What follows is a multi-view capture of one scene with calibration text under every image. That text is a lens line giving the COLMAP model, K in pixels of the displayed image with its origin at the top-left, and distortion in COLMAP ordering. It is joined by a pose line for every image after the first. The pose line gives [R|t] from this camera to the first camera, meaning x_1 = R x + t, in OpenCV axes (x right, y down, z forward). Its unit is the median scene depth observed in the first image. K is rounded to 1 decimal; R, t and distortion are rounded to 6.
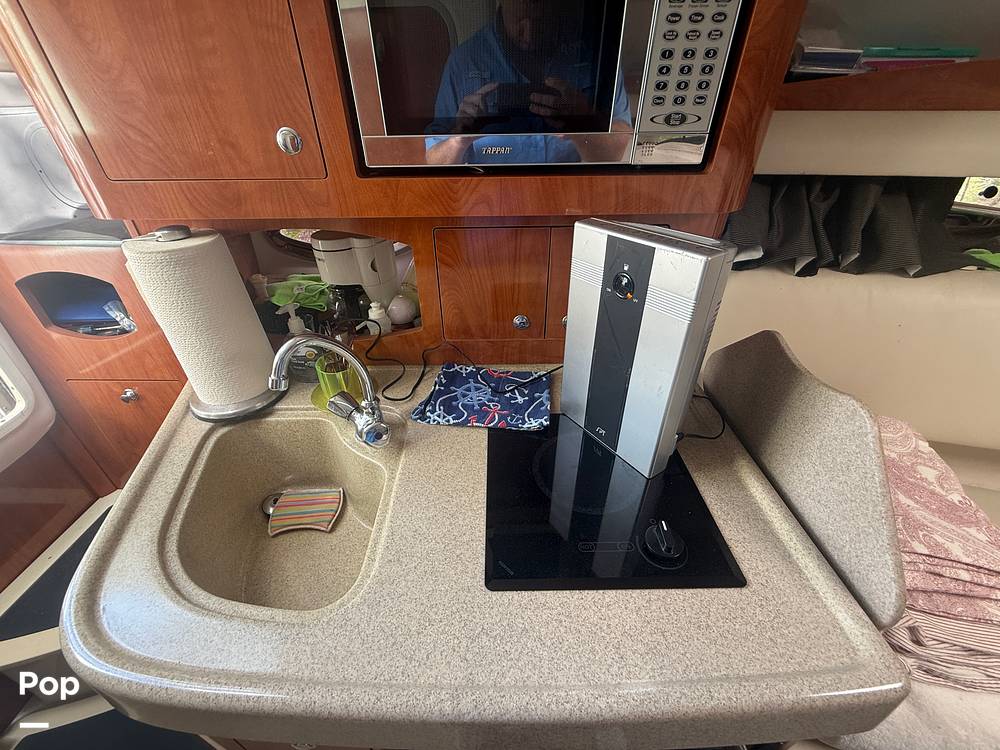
lens RADIAL K [[399.0, 0, 497.5], [0, 399.0, 374.1], [0, 0, 1]] dist [0.000429, 0.000412]
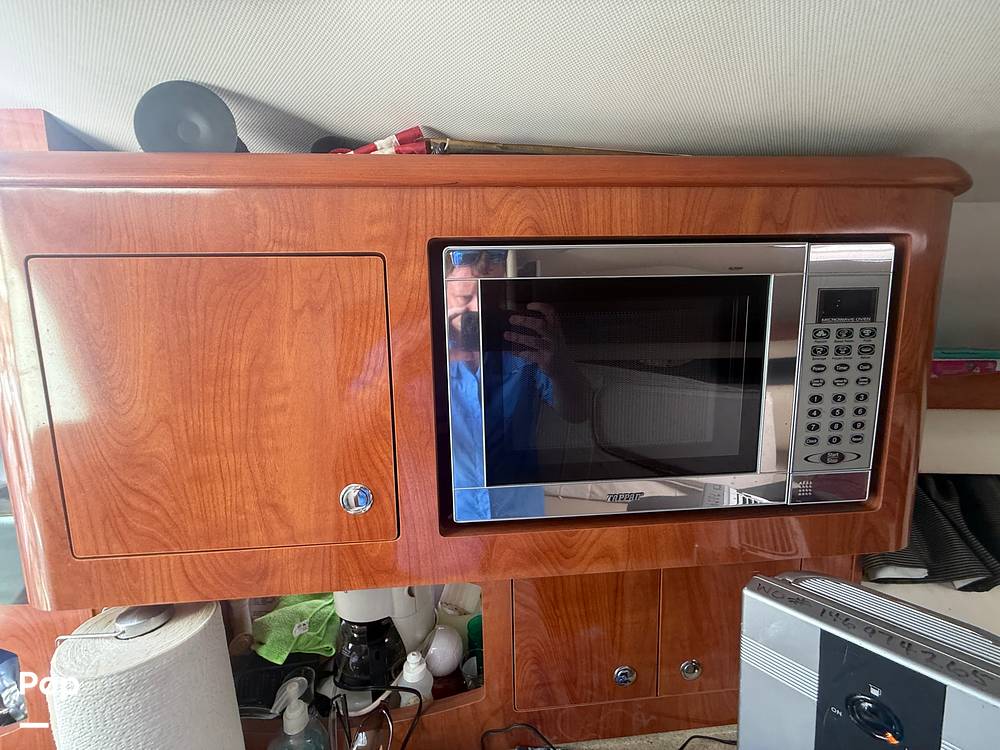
lens RADIAL K [[399.0, 0, 495.2], [0, 399.0, 376.2], [0, 0, 1]] dist [0.000429, 0.000412]
pose [[0.996414, -0.020022, 0.082206, -0.316415], [0.055072, 0.891078, -0.450496, -0.435108], [-0.064233, 0.453408, 0.888986, 0.211608]]
